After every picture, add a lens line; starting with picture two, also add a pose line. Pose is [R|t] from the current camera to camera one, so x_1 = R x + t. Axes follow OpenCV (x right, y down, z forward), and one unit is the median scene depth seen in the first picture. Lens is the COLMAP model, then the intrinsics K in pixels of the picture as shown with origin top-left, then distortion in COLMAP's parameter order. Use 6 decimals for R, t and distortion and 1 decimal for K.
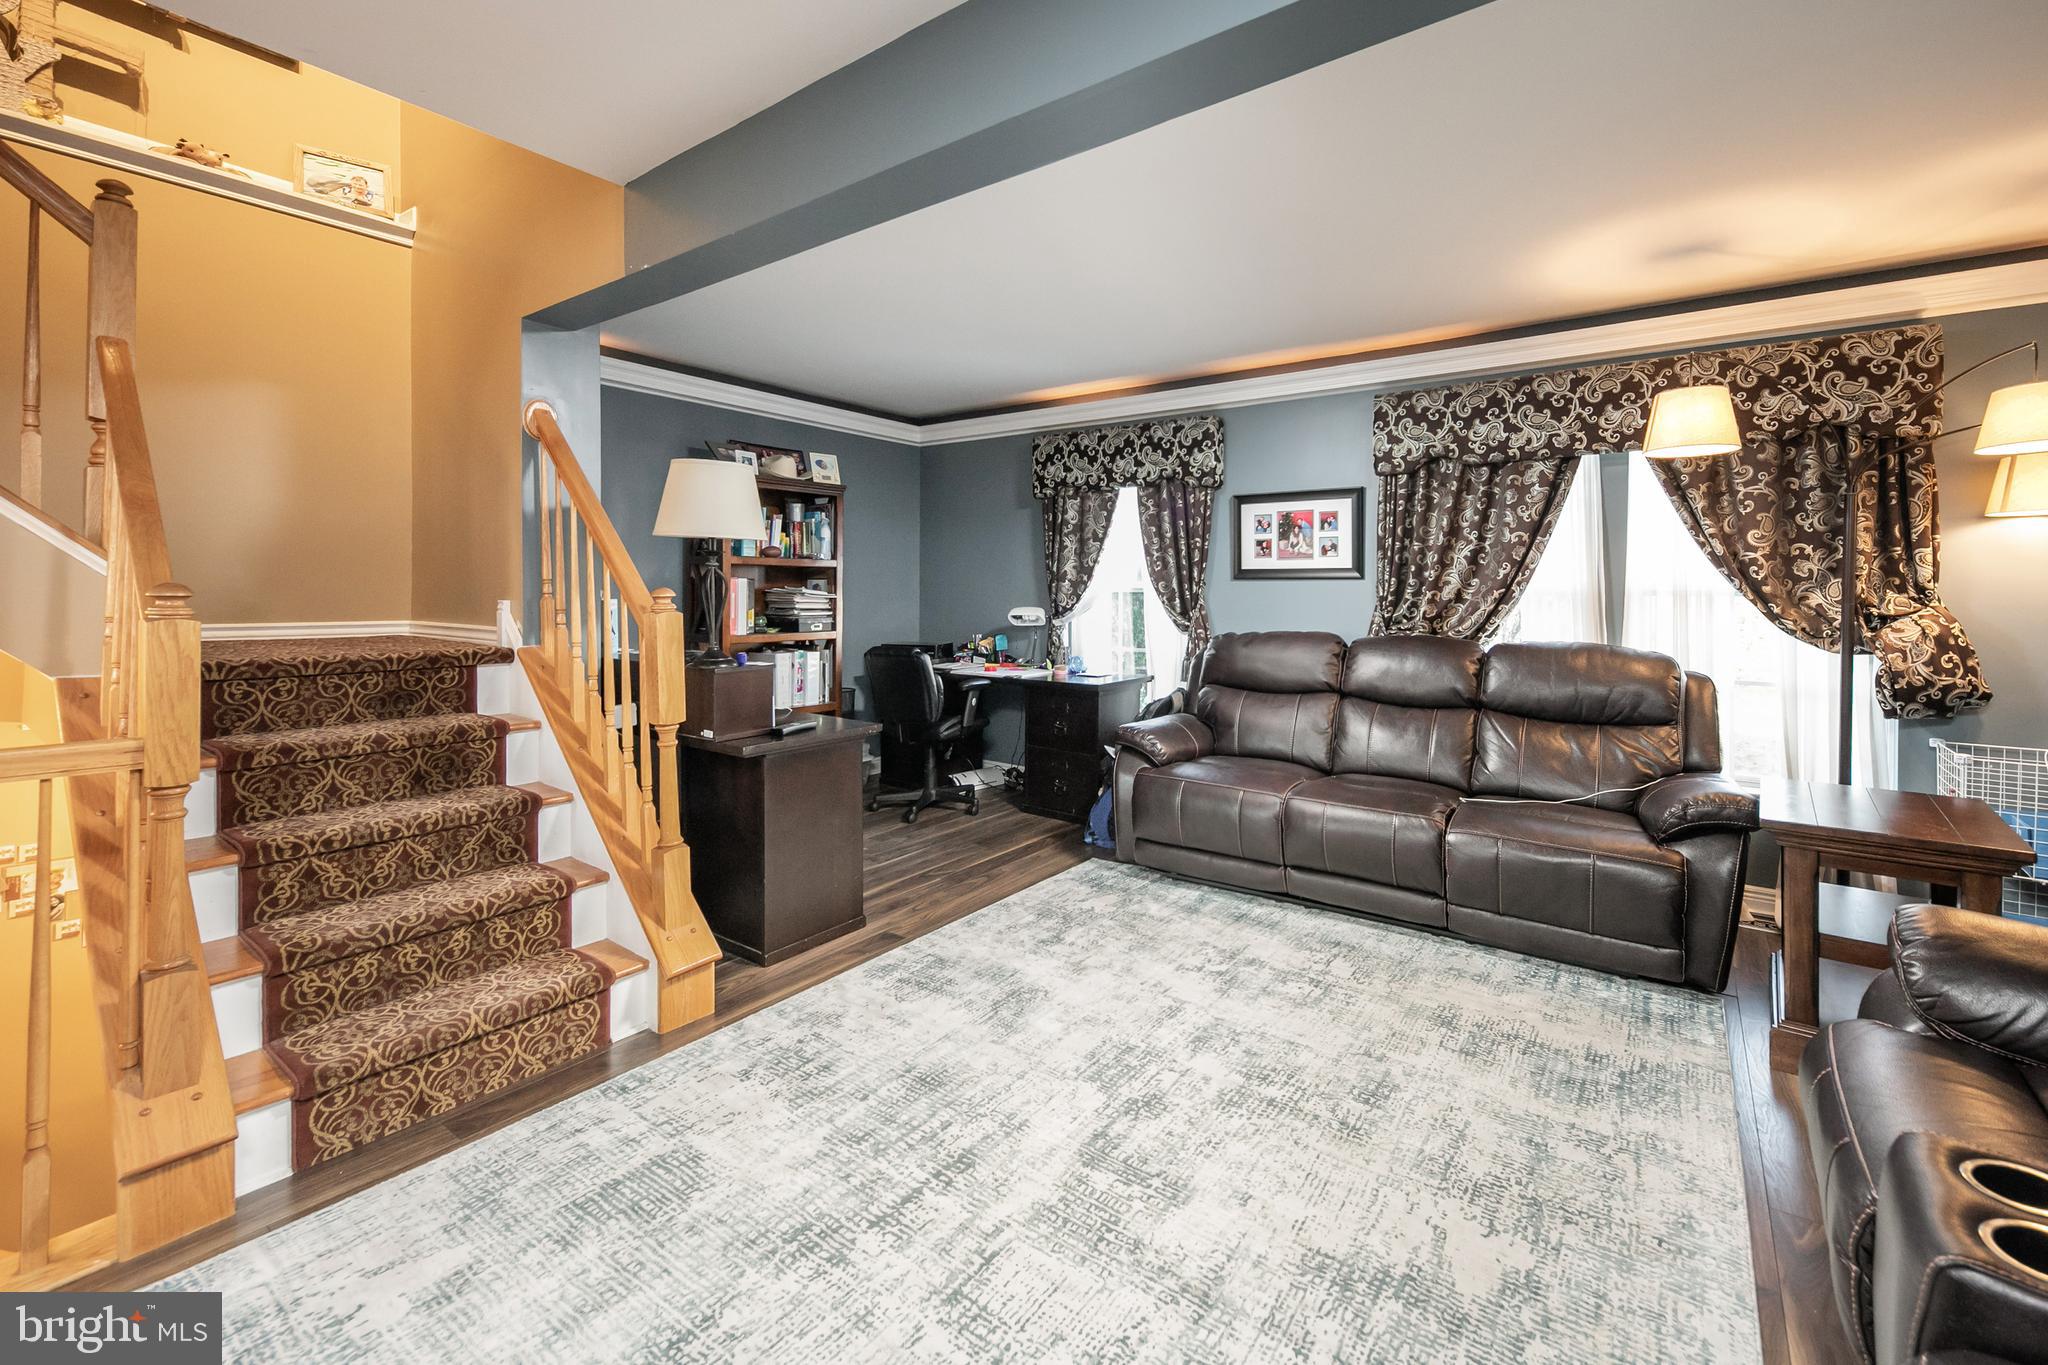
lens RADIAL K [[858.7, 0, 1065.5], [0, 858.7, 601.3], [0, 0, 1]] dist [0.002139, -0.000342]
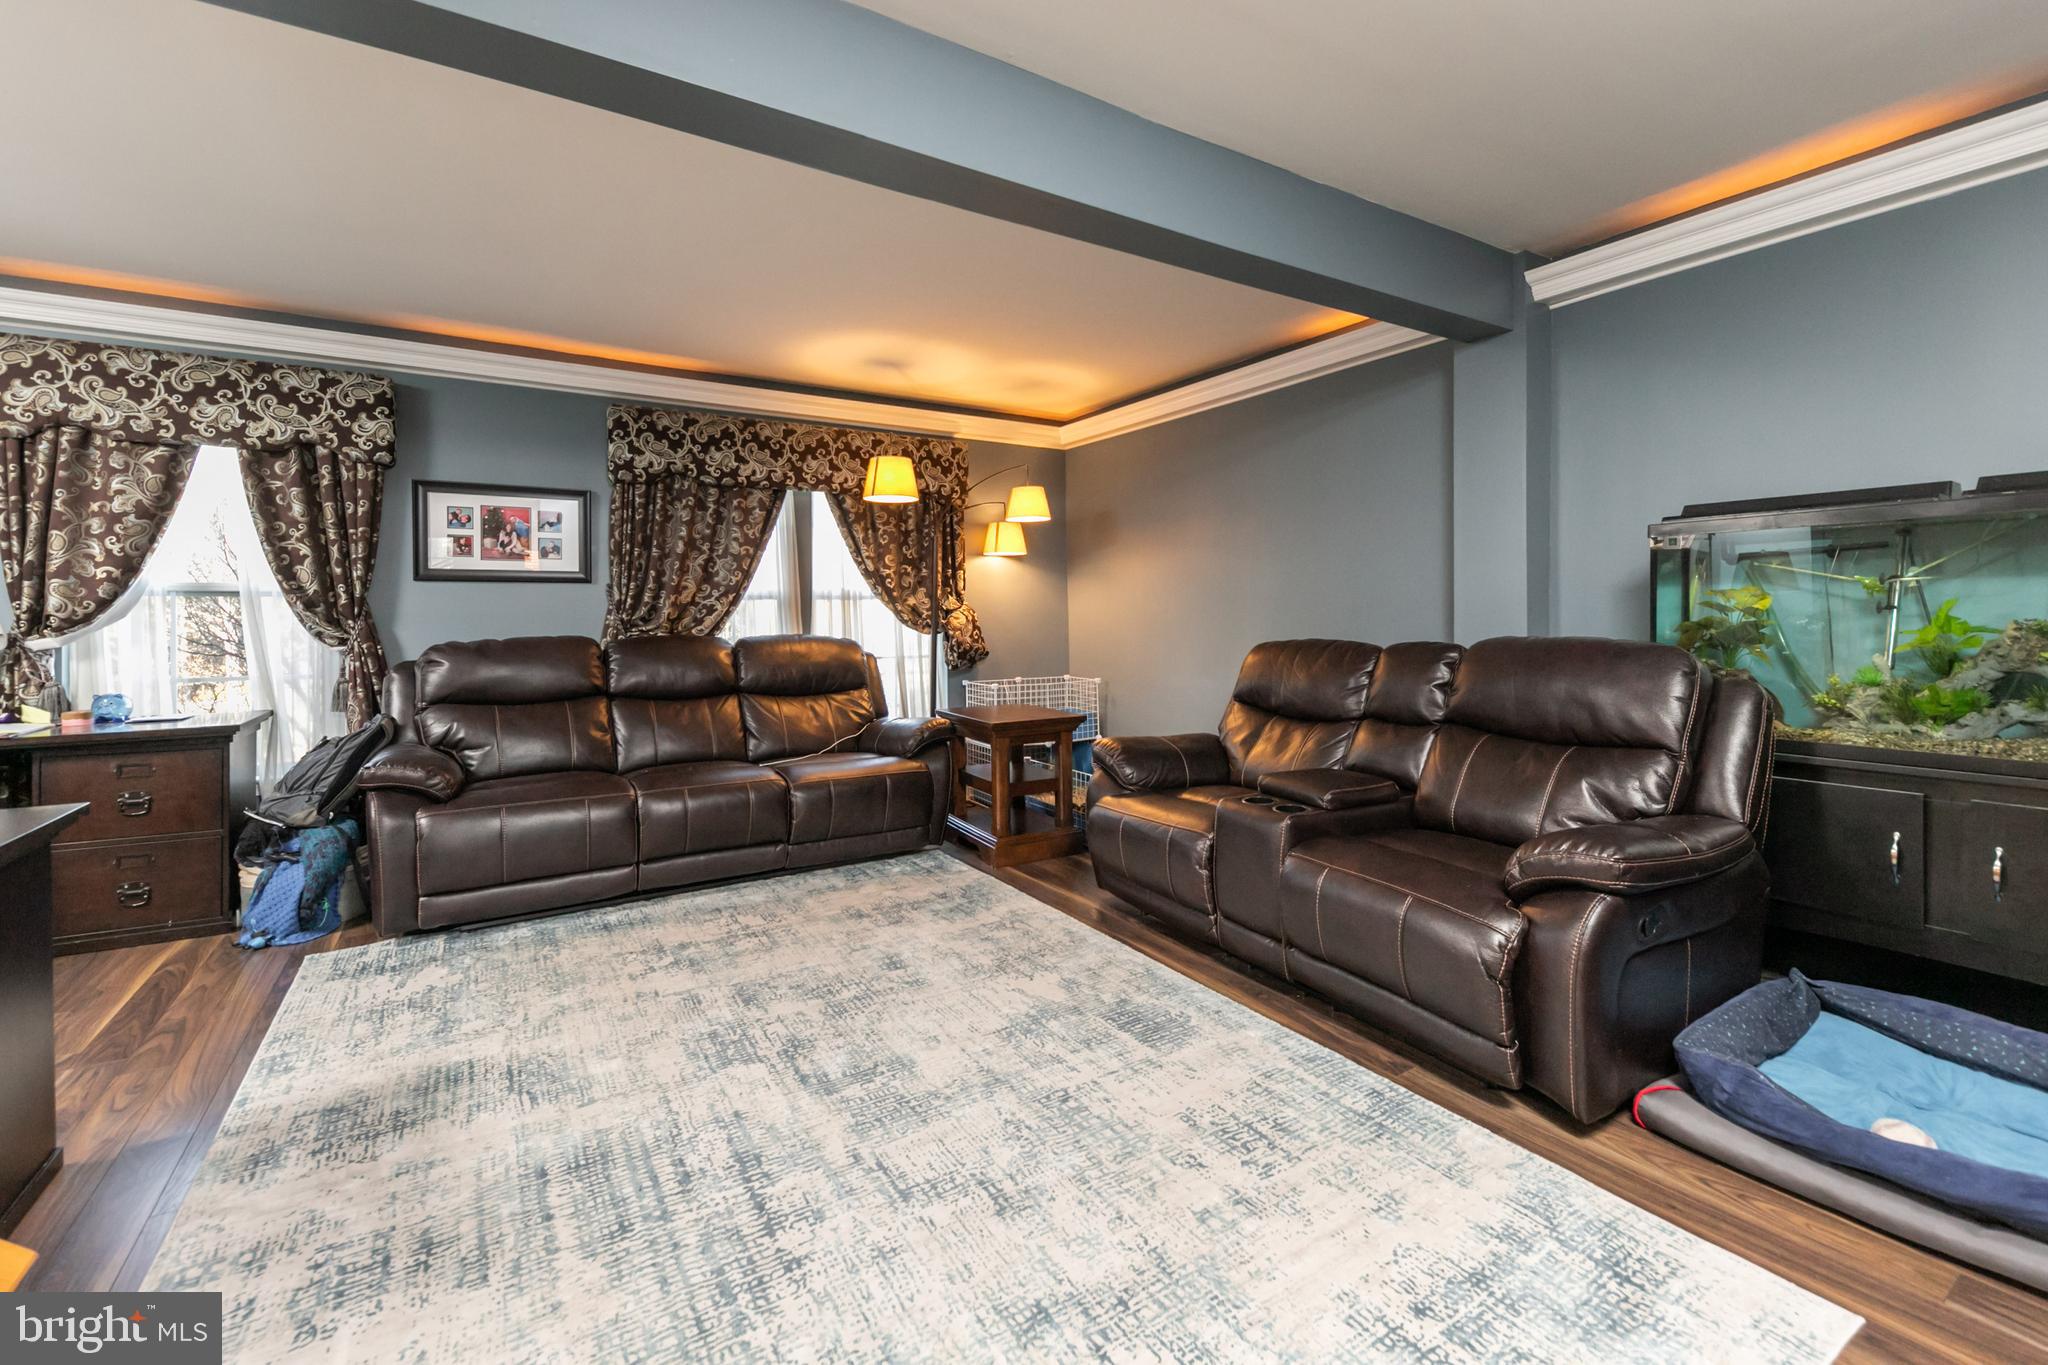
lens RADIAL K [[871.9, 0, 1021.4], [0, 871.9, 622.4], [0, 0, 1]] dist [0.002290, -0.005172]
pose [[0.381561, -0.014500, 0.924230, -0.533654], [0.017551, 0.999810, 0.008440, 0.026930], [-0.924177, 0.013001, 0.381743, 0.199002]]
